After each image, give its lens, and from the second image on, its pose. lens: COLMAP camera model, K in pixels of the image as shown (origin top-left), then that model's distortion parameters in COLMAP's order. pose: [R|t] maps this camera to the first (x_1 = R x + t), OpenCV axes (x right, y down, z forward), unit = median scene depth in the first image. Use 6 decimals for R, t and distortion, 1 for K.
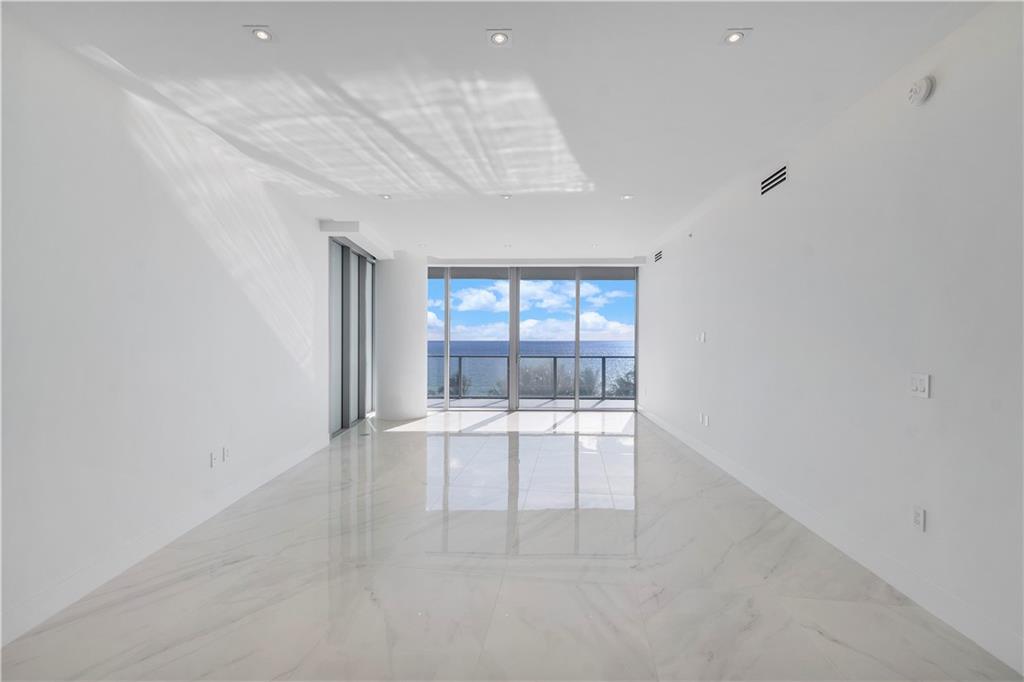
lens RADIAL K [[442.8, 0, 507.9], [0, 442.8, 340.6], [0, 0, 1]] dist [-0.004345, -0.000306]
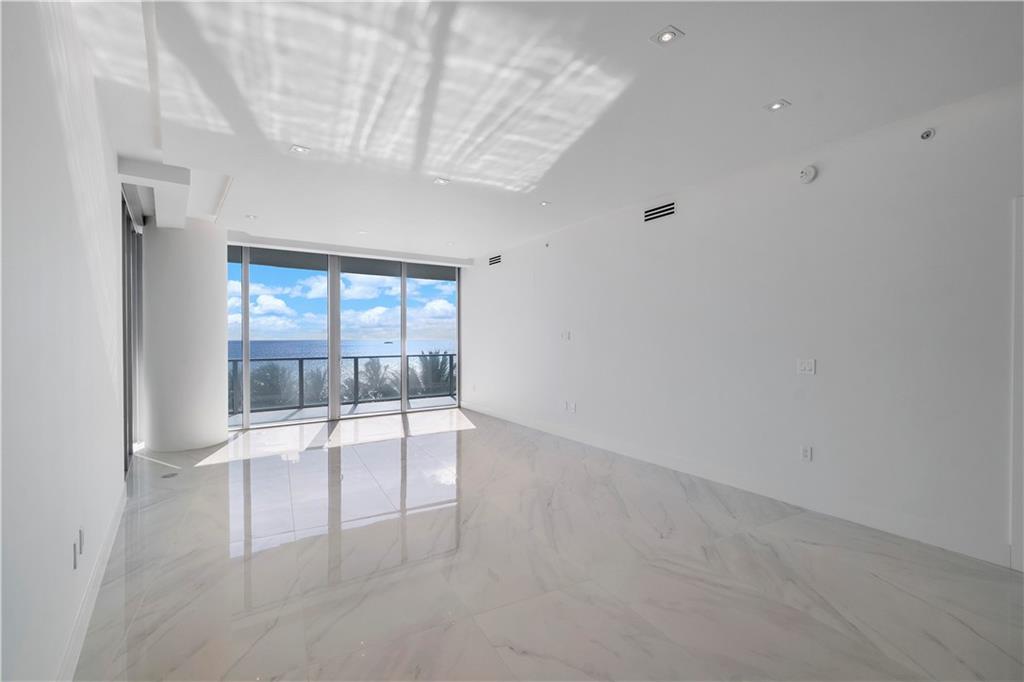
lens RADIAL K [[443.9, 0, 499.6], [0, 443.9, 340.0], [0, 0, 1]] dist [-0.001162, -0.000116]
pose [[0.819711, -0.006135, 0.572744, -0.301324], [0.005240, 0.999981, 0.003212, -0.000388], [-0.572753, 0.000368, 0.819728, 0.128175]]
